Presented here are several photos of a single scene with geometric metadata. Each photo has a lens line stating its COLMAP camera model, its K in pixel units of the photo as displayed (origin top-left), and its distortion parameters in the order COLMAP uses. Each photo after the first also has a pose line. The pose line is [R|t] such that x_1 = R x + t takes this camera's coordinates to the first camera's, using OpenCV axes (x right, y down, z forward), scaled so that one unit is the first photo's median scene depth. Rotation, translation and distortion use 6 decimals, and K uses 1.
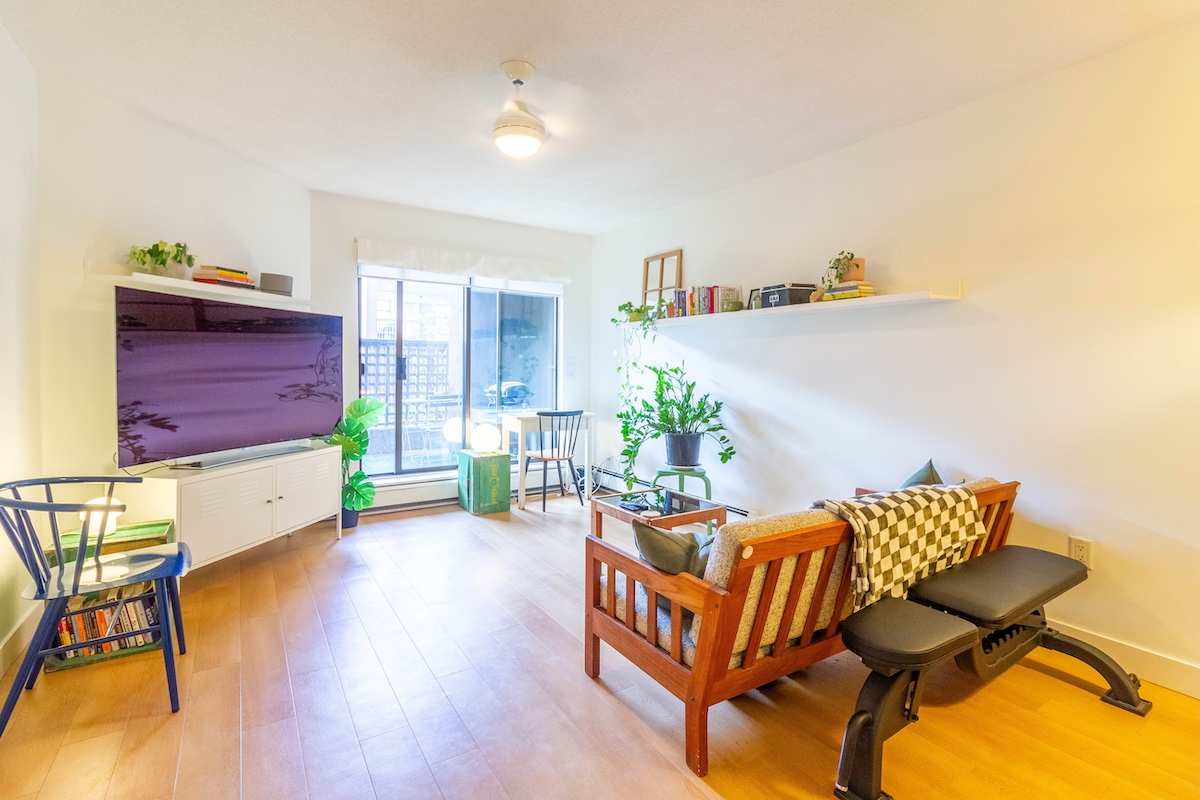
lens RADIAL K [[553.2, 0, 598.6], [0, 553.2, 381.1], [0, 0, 1]] dist [0.001289, 0.000229]
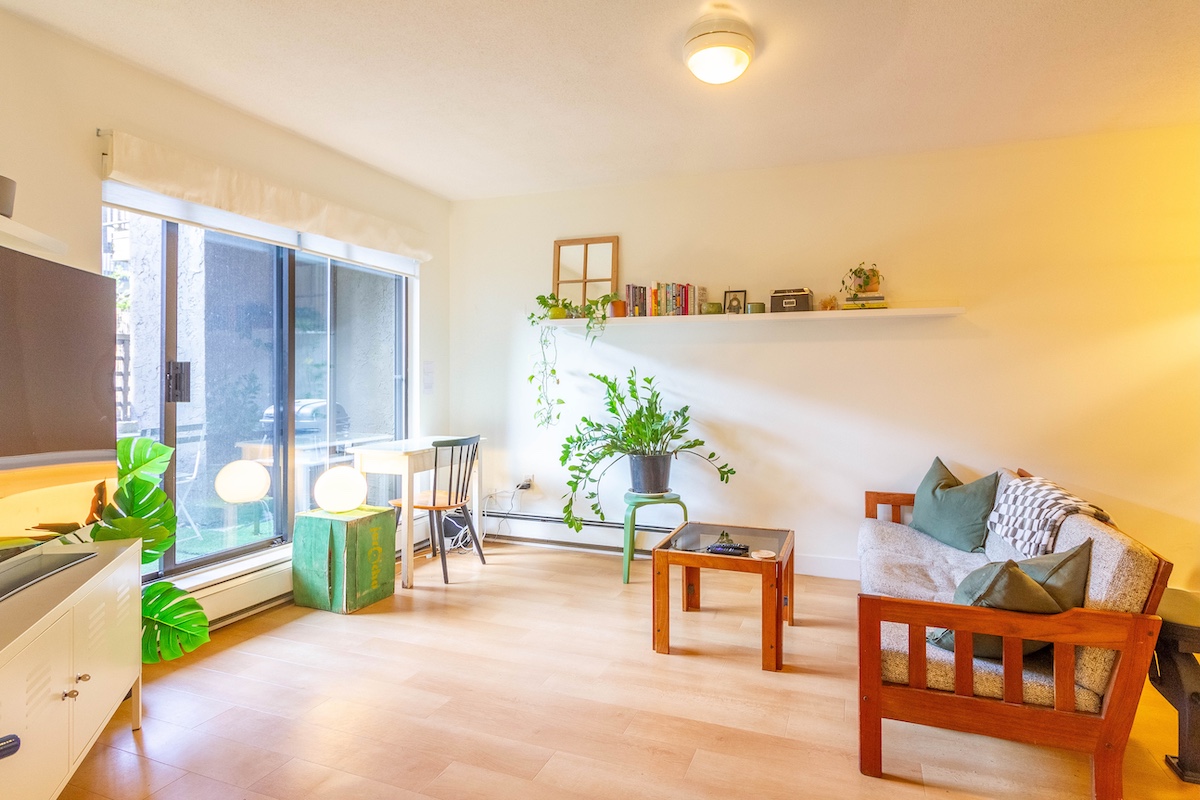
lens RADIAL K [[606.2, 0, 647.7], [0, 606.2, 373.9], [0, 0, 1]] dist [-0.000117, 0.000009]
pose [[0.787713, -0.006008, 0.616014, -0.421463], [0.020647, 0.999648, -0.016652, -0.012374], [-0.615697, 0.025836, 0.787559, 0.270450]]
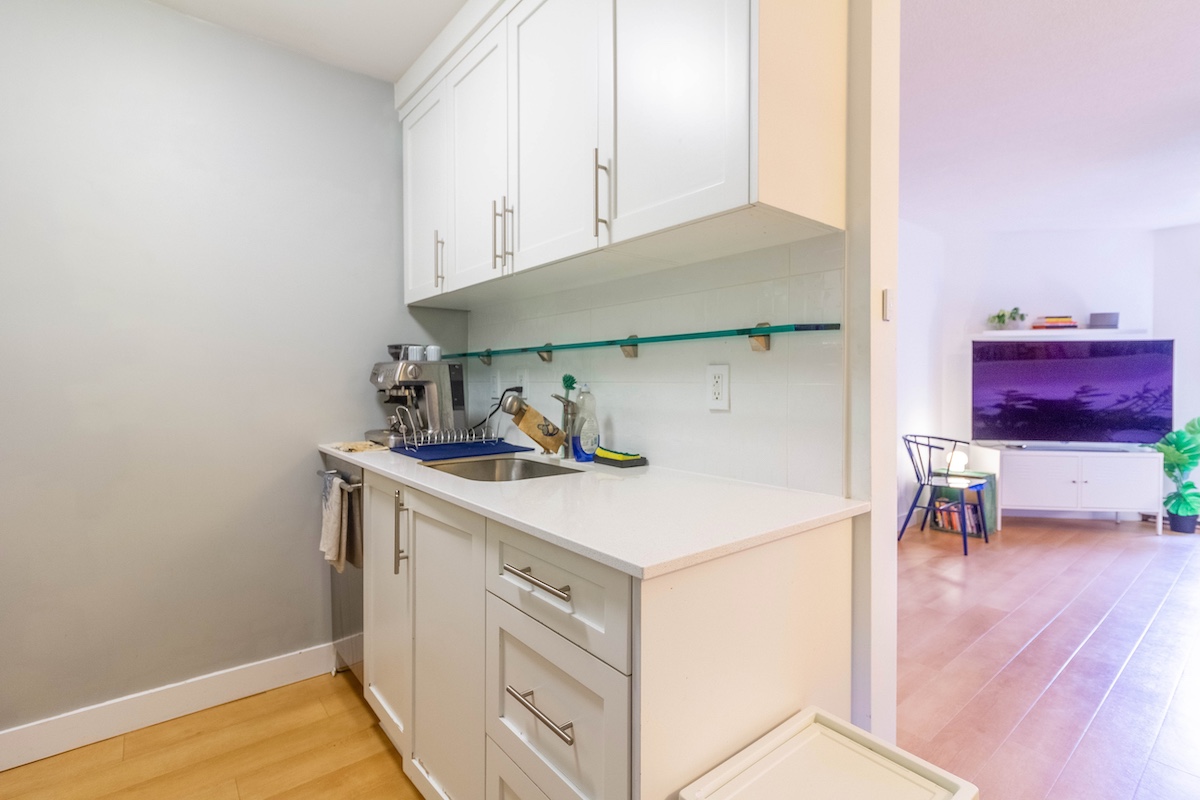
lens RADIAL K [[561.1, 0, 596.6], [0, 561.1, 383.2], [0, 0, 1]] dist [0.003475, 0.000353]
pose [[0.100837, -0.004066, -0.994895, 0.544080], [-0.025470, 0.999653, -0.006667, 0.008777], [0.994577, 0.026012, 0.100699, -0.269694]]
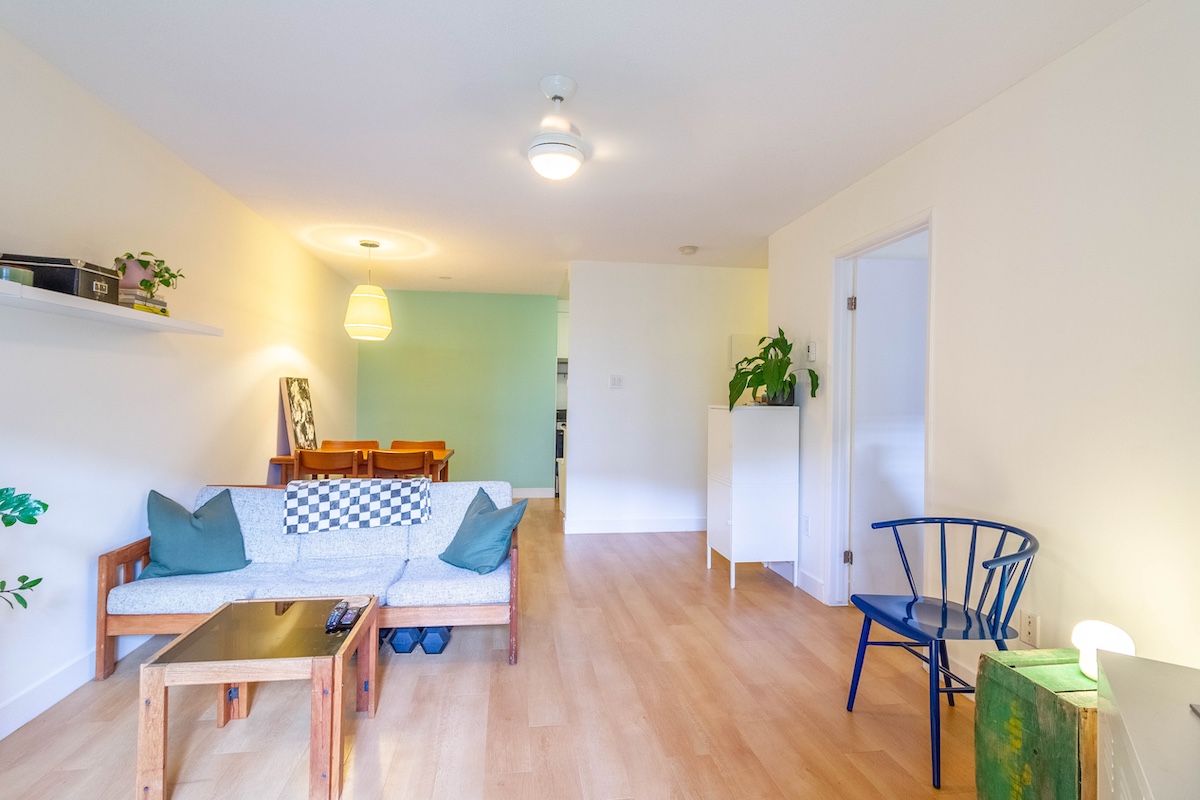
lens RADIAL K [[571.5, 0, 596.0], [0, 571.5, 387.6], [0, 0, 1]] dist [-0.003556, -0.000592]
pose [[-0.909808, -0.016532, 0.414699, -0.364407], [-0.013138, 0.999853, 0.011036, -0.042482], [-0.414820, 0.004592, -0.909892, 1.096596]]
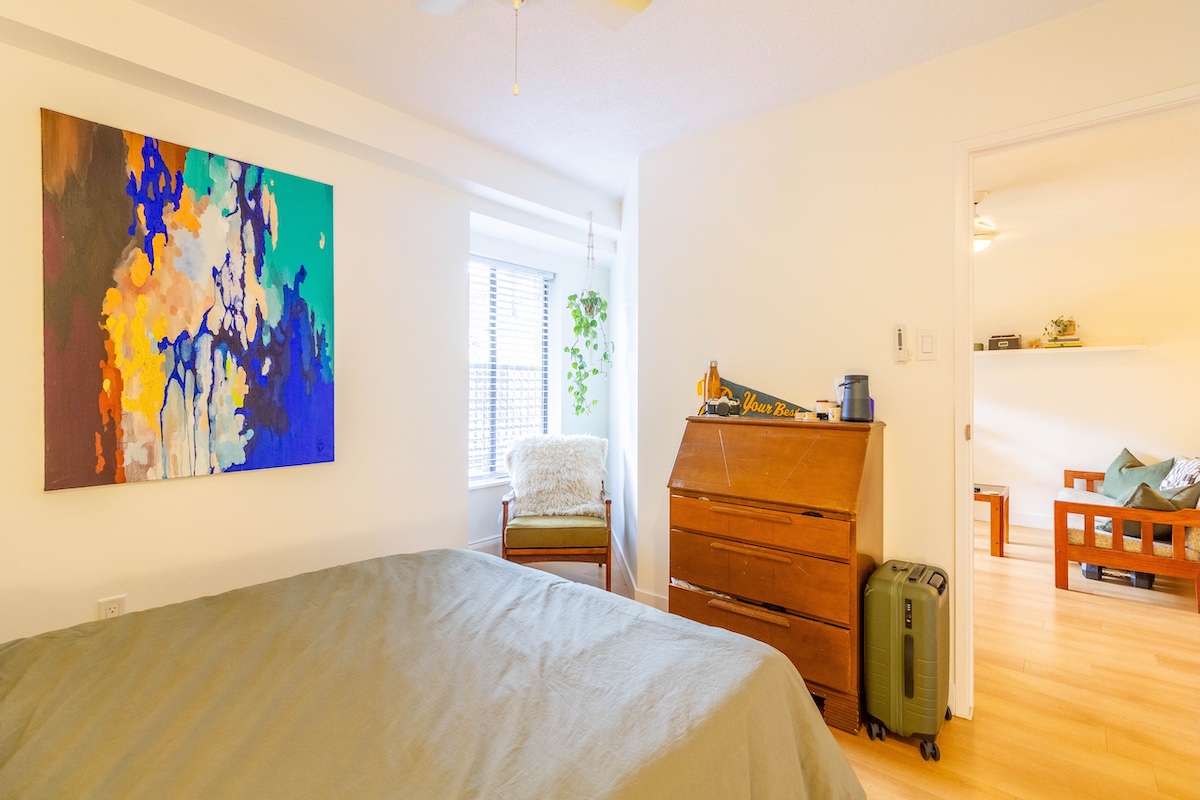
lens RADIAL K [[561.1, 0, 596.6], [0, 561.1, 383.2], [0, 0, 1]] dist [0.003475, 0.000353]
pose [[0.955587, -0.003403, 0.294691, -0.947697], [0.010766, 0.999669, -0.023367, -0.017576], [-0.294514, 0.025501, 0.955307, -0.090941]]
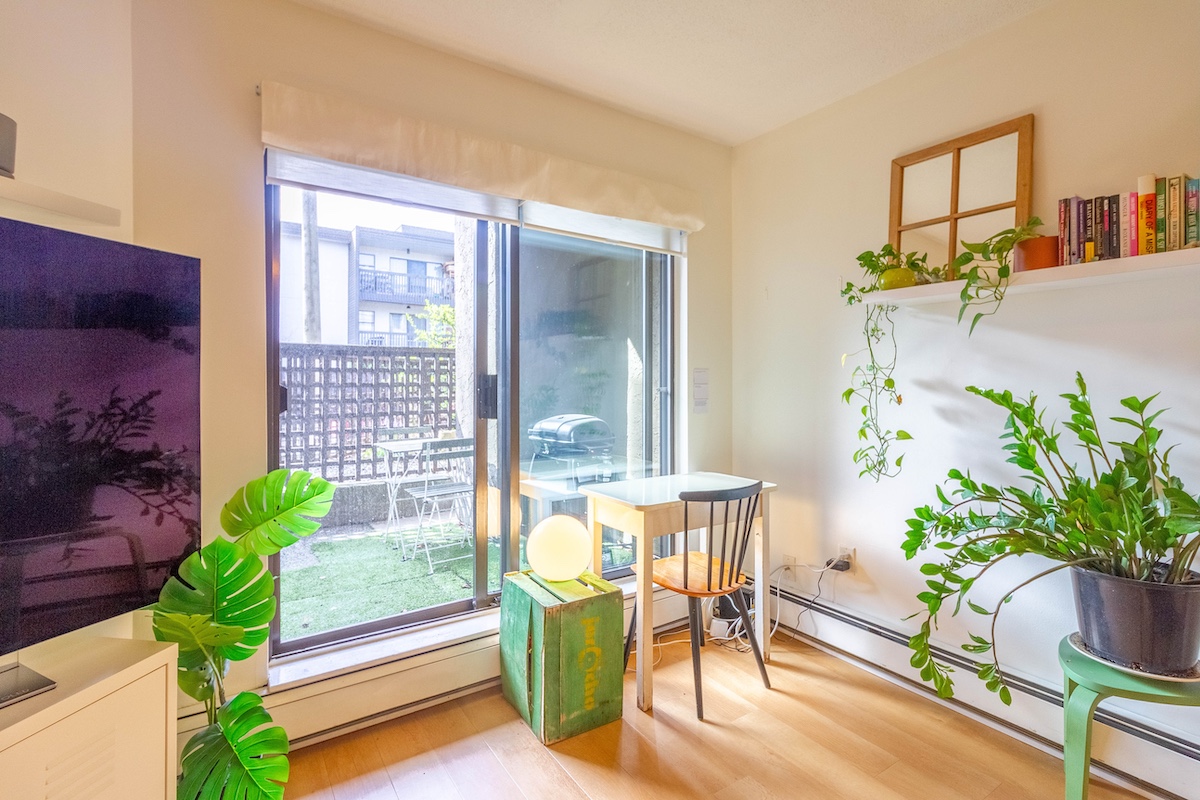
lens RADIAL K [[561.1, 0, 596.6], [0, 561.1, 383.2], [0, 0, 1]] dist [0.003475, 0.000353]
pose [[0.999832, -0.008622, 0.016159, -0.213270], [0.008985, 0.999706, -0.022521, -0.026042], [-0.015960, 0.022663, 0.999616, 0.628215]]
